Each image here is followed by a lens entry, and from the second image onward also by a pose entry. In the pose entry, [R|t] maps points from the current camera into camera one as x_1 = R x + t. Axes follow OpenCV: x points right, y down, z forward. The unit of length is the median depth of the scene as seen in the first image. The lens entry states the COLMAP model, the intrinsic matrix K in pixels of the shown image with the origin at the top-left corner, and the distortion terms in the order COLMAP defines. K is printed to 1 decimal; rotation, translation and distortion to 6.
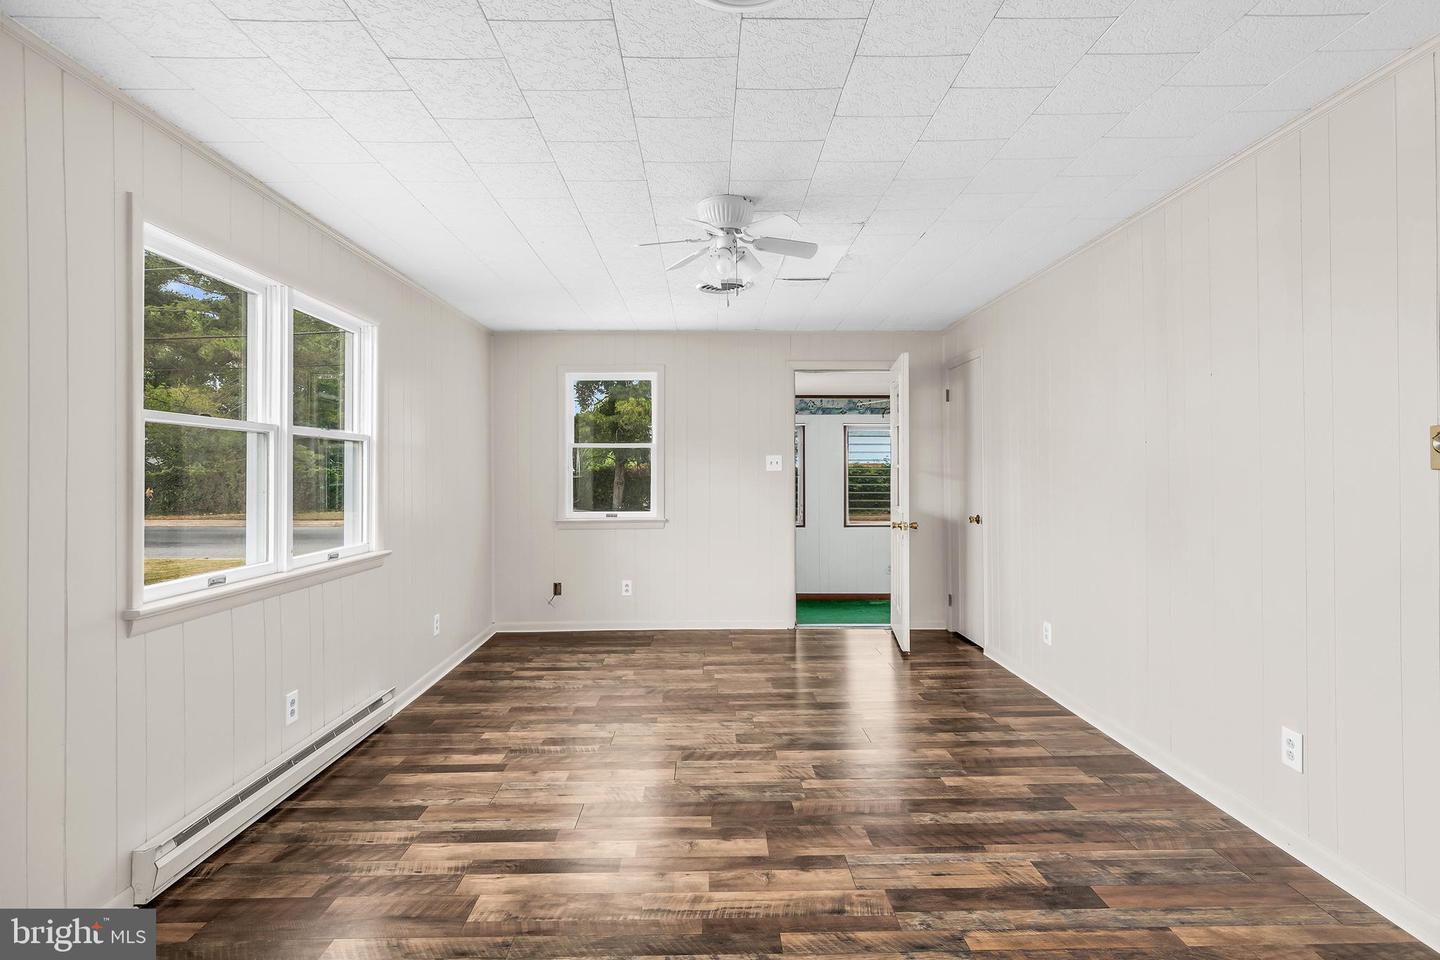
lens RADIAL K [[727.0, 0, 723.1], [0, 727.0, 474.5], [0, 0, 1]] dist [-0.000852, -0.000482]
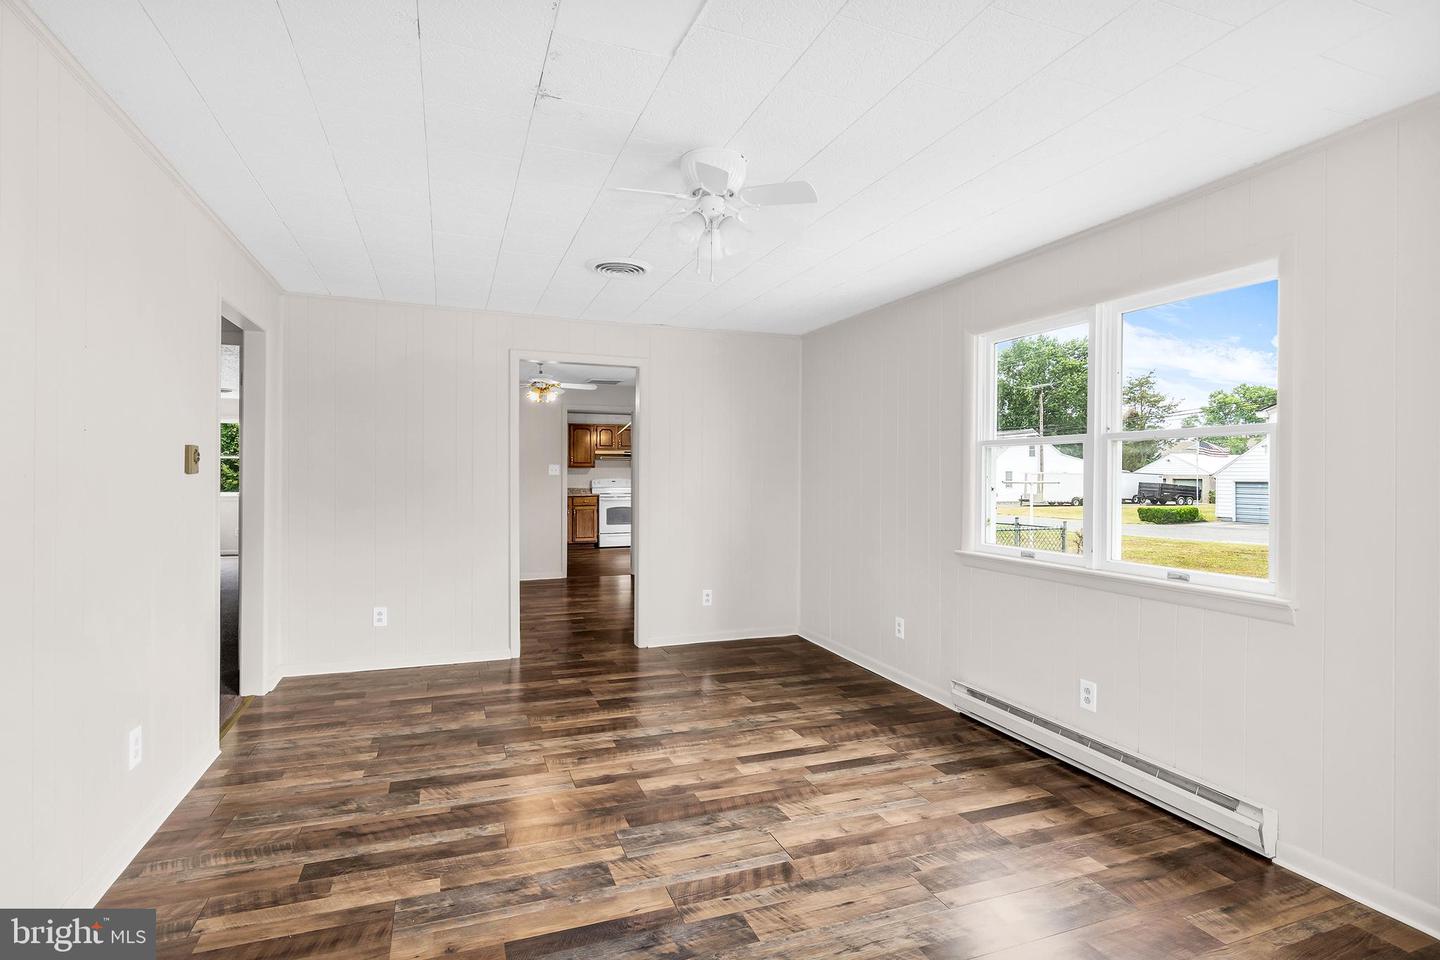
lens RADIAL K [[727.0, 0, 723.1], [0, 727.0, 474.5], [0, 0, 1]] dist [-0.000852, -0.000482]
pose [[-0.942582, -0.002563, -0.333966, 0.300401], [-0.003168, 0.999994, 0.001267, -0.010193], [0.333960, 0.002253, -0.942584, 1.954971]]
